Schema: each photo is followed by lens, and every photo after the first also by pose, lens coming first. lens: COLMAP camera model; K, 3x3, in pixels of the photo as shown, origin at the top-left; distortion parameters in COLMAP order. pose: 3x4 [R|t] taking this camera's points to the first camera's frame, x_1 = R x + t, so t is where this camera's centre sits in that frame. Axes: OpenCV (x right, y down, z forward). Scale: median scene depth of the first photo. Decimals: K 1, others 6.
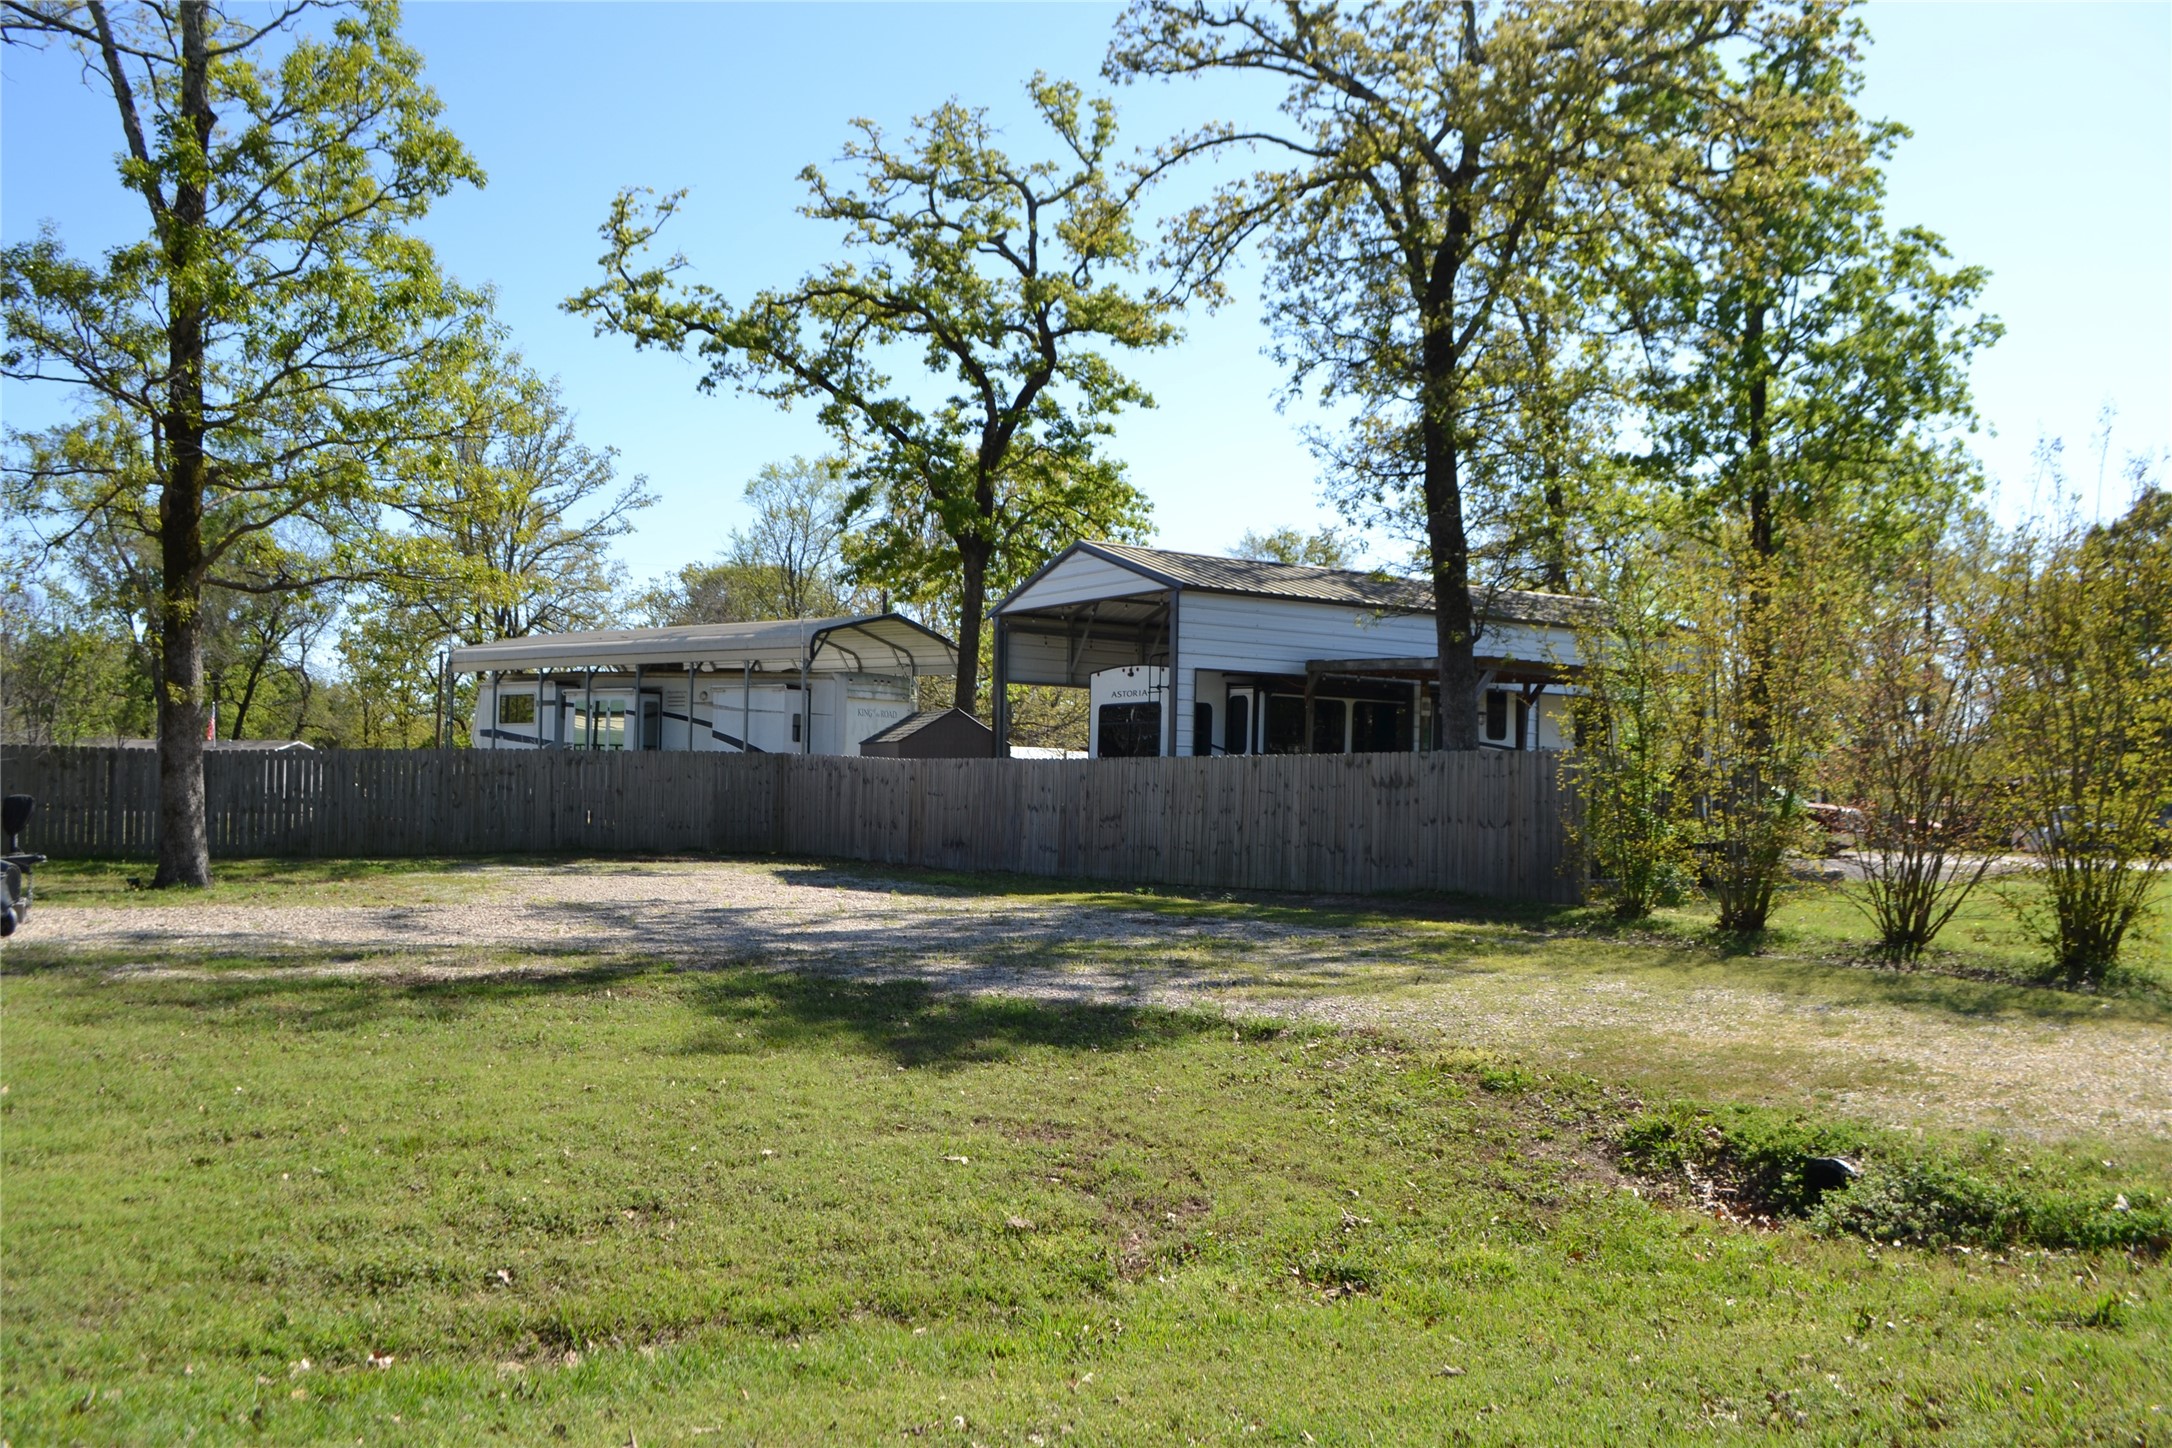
lens RADIAL K [[1737.7, 0, 1082.1], [0, 1737.7, 738.7], [0, 0, 1]] dist [-0.087984, 0.006027]
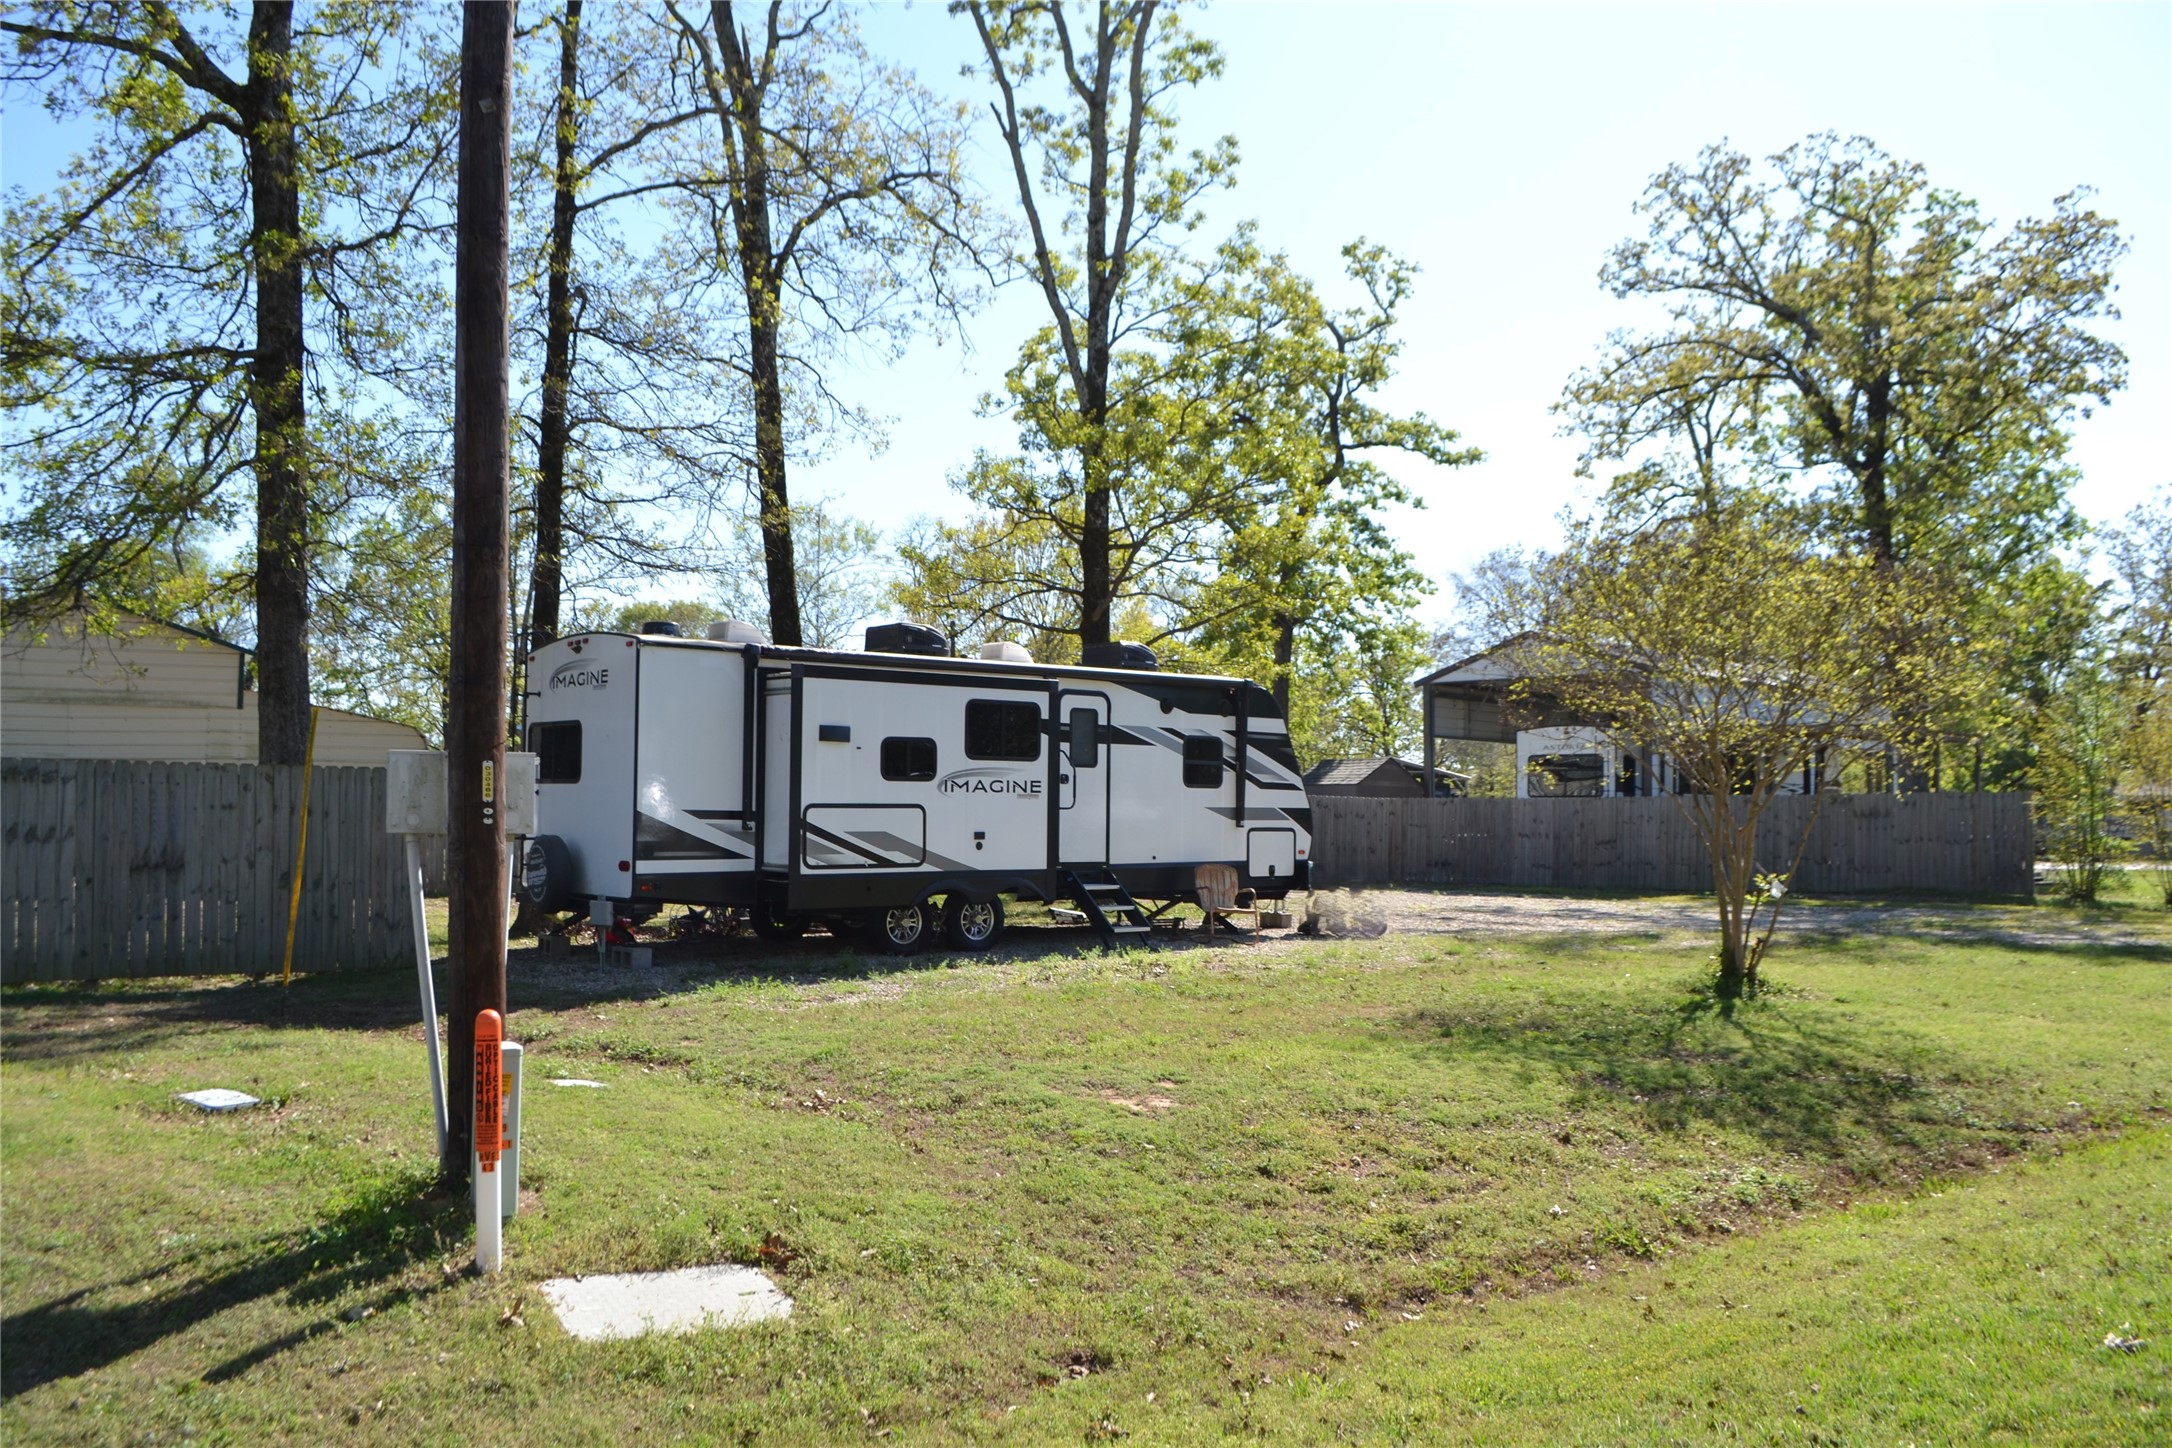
lens RADIAL K [[1744.4, 0, 1064.1], [0, 1744.4, 733.4], [0, 0, 1]] dist [-0.088844, 0.018149]
pose [[0.984432, 0.001968, 0.175756, -0.742527], [0.001323, 0.999826, -0.018605, -0.017924], [-0.175762, 0.018548, 0.984258, -0.279555]]
